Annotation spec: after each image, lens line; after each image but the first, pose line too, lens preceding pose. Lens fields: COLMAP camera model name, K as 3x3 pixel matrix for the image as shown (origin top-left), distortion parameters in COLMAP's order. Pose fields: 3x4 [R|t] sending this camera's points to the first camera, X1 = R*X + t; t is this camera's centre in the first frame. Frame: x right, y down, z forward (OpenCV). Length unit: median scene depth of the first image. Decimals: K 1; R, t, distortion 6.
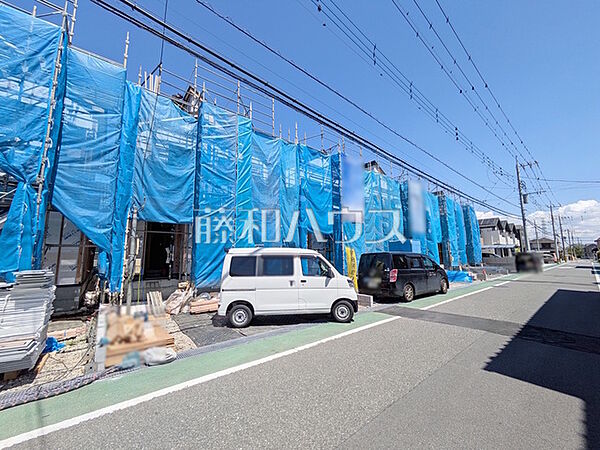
lens RADIAL K [[236.4, 0, 299.5], [0, 236.4, 226.2], [0, 0, 1]] dist [0.000164, -0.000256]
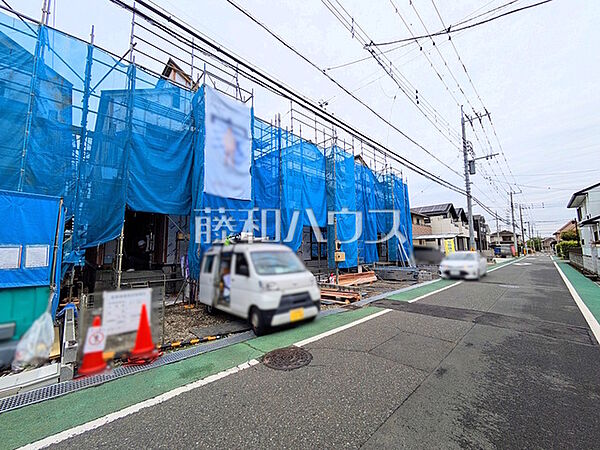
lens RADIAL K [[236.4, 0, 300.3], [0, 236.4, 224.9], [0, 0, 1]] dist [0.000164, -0.000256]
pose [[0.996726, 0.015936, 0.079269, 0.220396], [-0.018151, 0.999462, 0.027302, 0.025092], [-0.078791, -0.028651, 0.996479, 0.187761]]
